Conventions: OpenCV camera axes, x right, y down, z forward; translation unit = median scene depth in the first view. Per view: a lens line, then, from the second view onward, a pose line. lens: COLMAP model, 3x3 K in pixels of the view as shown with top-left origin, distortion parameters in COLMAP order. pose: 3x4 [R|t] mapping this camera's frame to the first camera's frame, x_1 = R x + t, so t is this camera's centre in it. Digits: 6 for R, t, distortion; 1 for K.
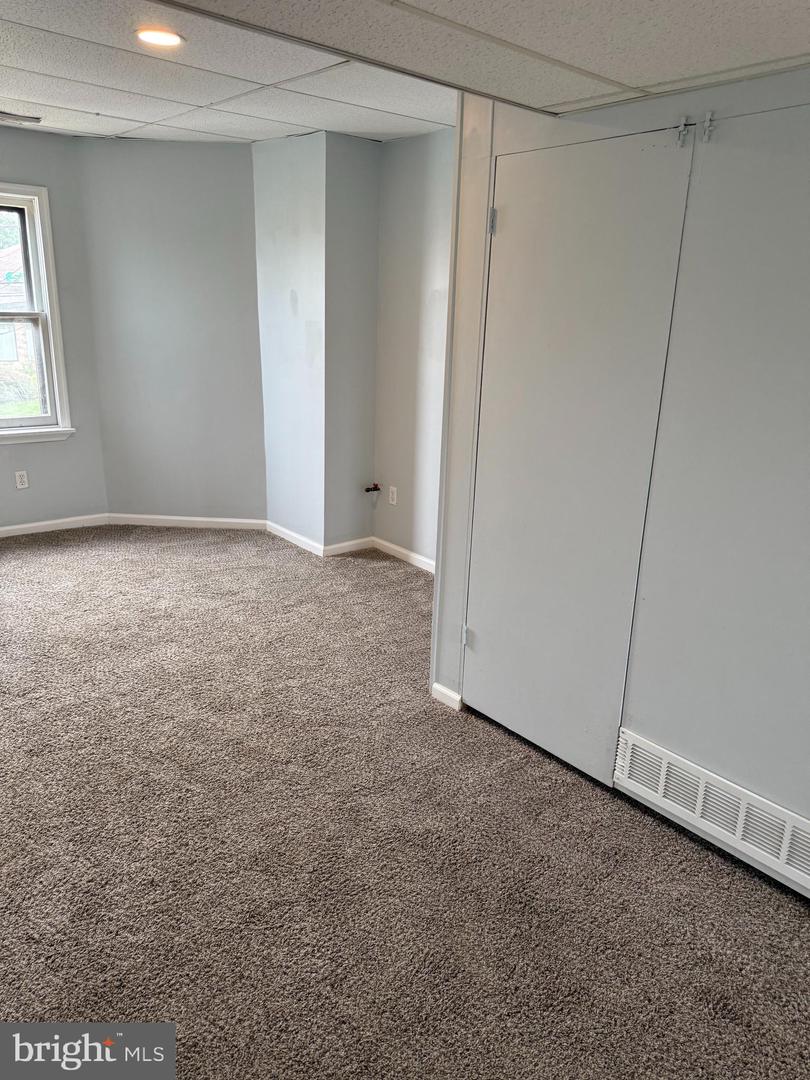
lens RADIAL K [[764.9, 0, 405.0], [0, 764.9, 540.0], [0, 0, 1]] dist [0.119585, -0.184786]
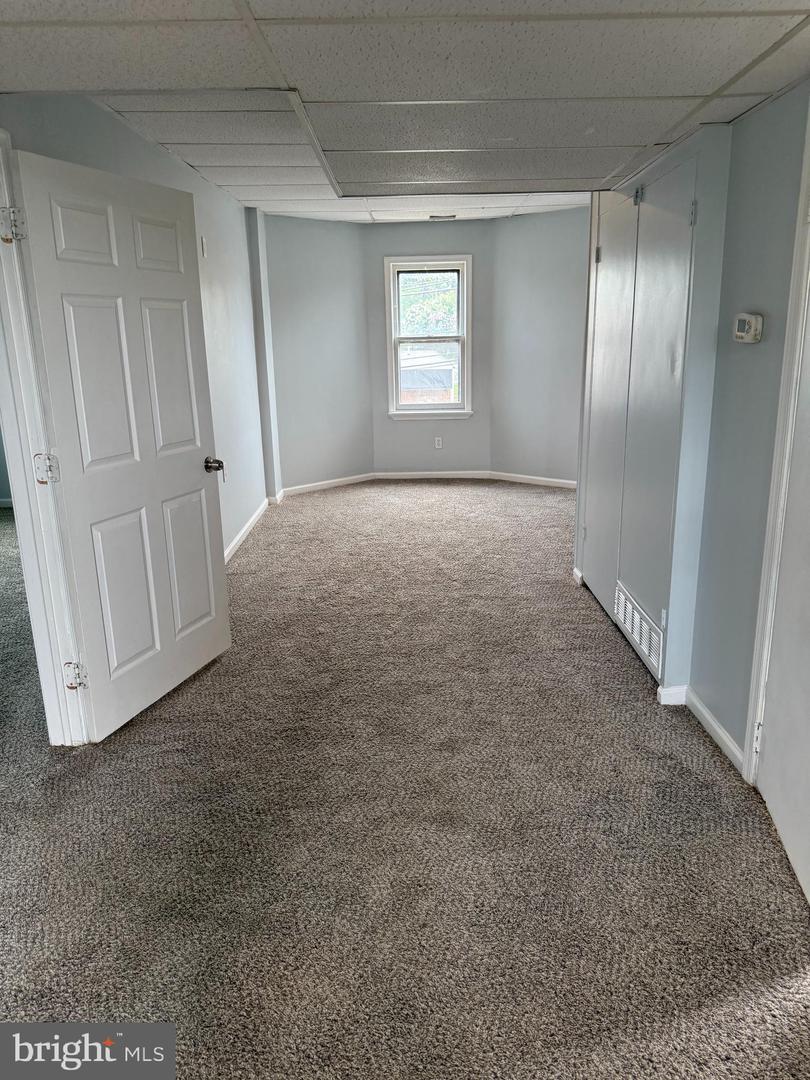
lens RADIAL K [[764.9, 0, 405.0], [0, 764.9, 540.0], [0, 0, 1]] dist [0.119585, -0.184786]
pose [[0.760314, 0.123939, -0.637621, 0.559853], [-0.148594, 0.988784, 0.015010, 0.124347], [0.632330, 0.083334, 0.770204, -0.265070]]
